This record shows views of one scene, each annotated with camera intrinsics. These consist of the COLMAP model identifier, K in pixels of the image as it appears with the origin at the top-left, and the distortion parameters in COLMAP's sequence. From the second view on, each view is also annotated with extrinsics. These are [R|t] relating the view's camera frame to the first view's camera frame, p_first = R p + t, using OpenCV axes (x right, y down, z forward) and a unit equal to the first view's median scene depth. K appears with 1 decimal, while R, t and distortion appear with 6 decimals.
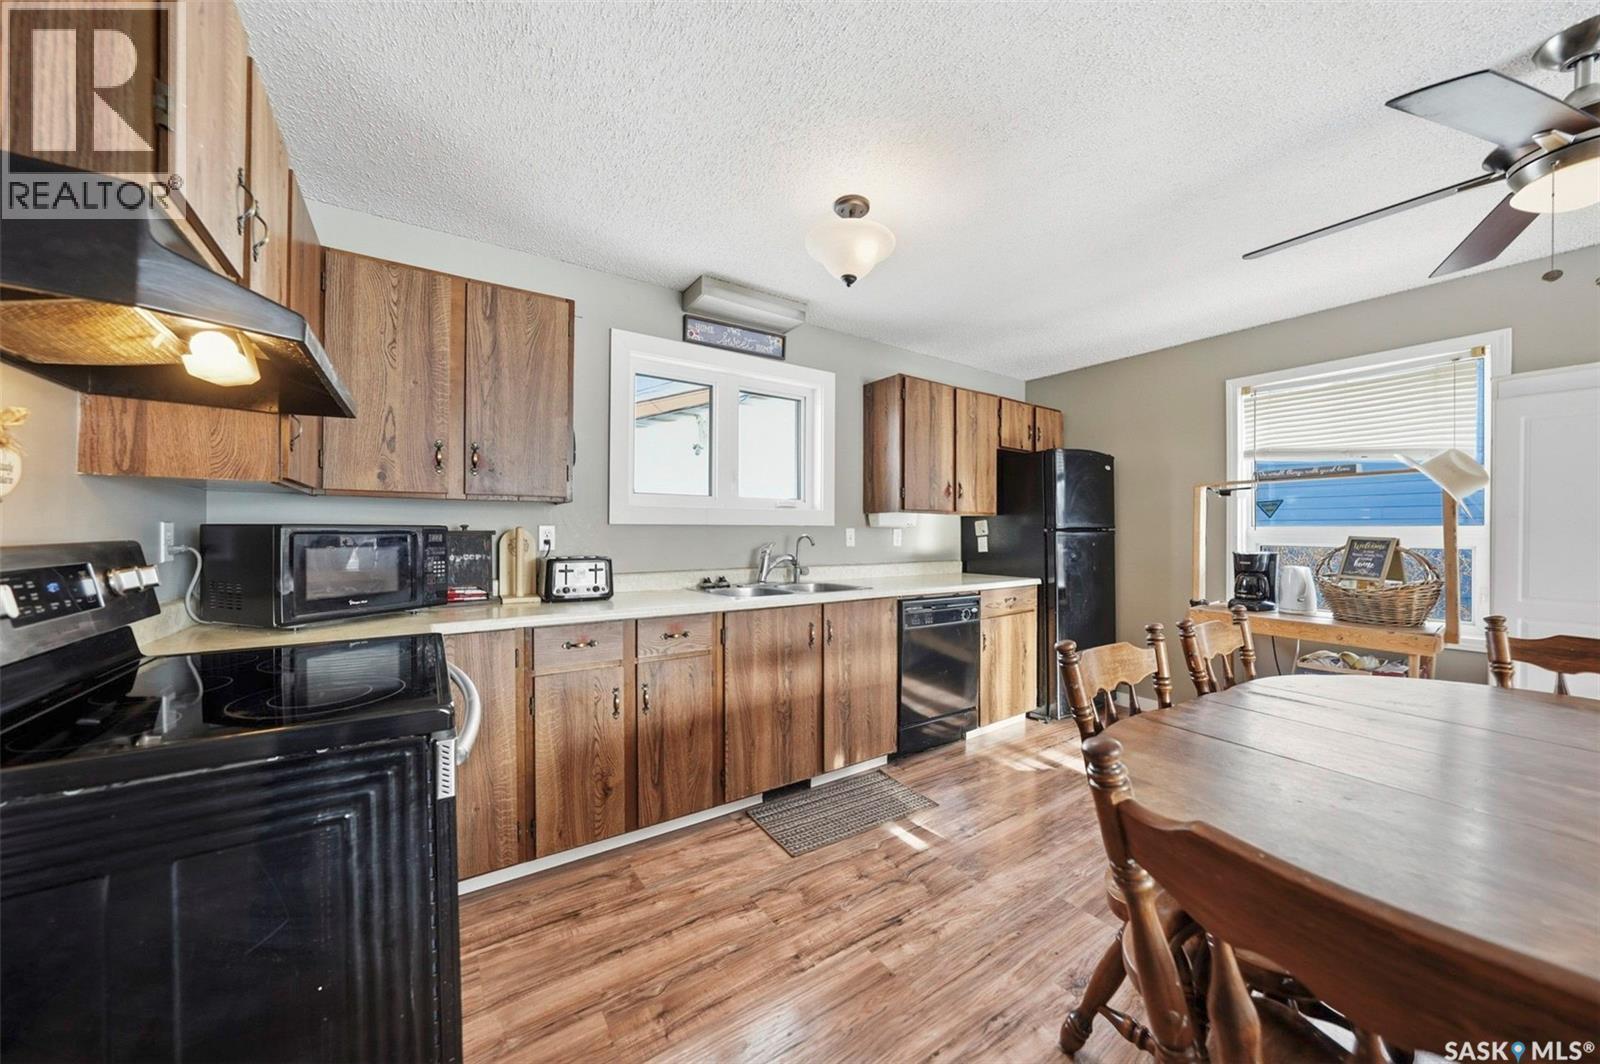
lens RADIAL K [[559.9, 0, 800.0], [0, 559.9, 532.0], [0, 0, 1]] dist [-0.023336, 0.000111]
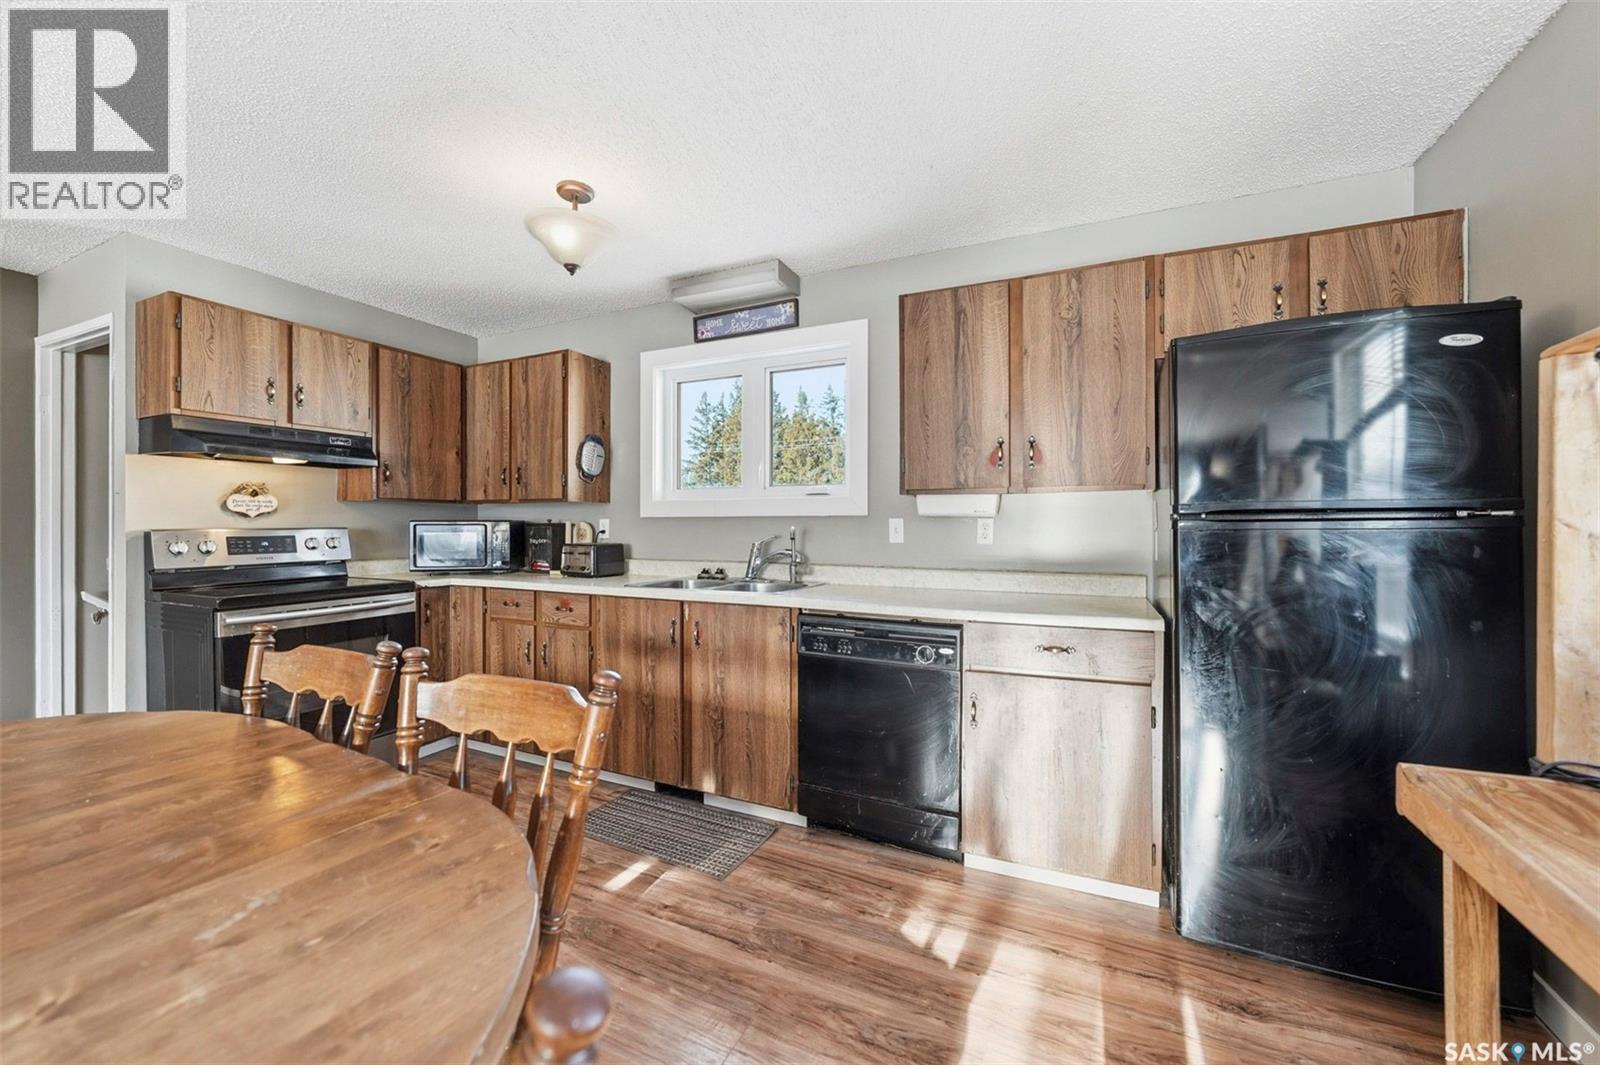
lens RADIAL K [[614.3, 0, 797.6], [0, 614.3, 525.7], [0, 0, 1]] dist [-0.022615, 0.000005]
pose [[0.505018, 0.000485, -0.863109, 0.944466], [0.000184, 1.000000, 0.000670, 0.003039], [0.863109, -0.000497, 0.505017, 0.616417]]
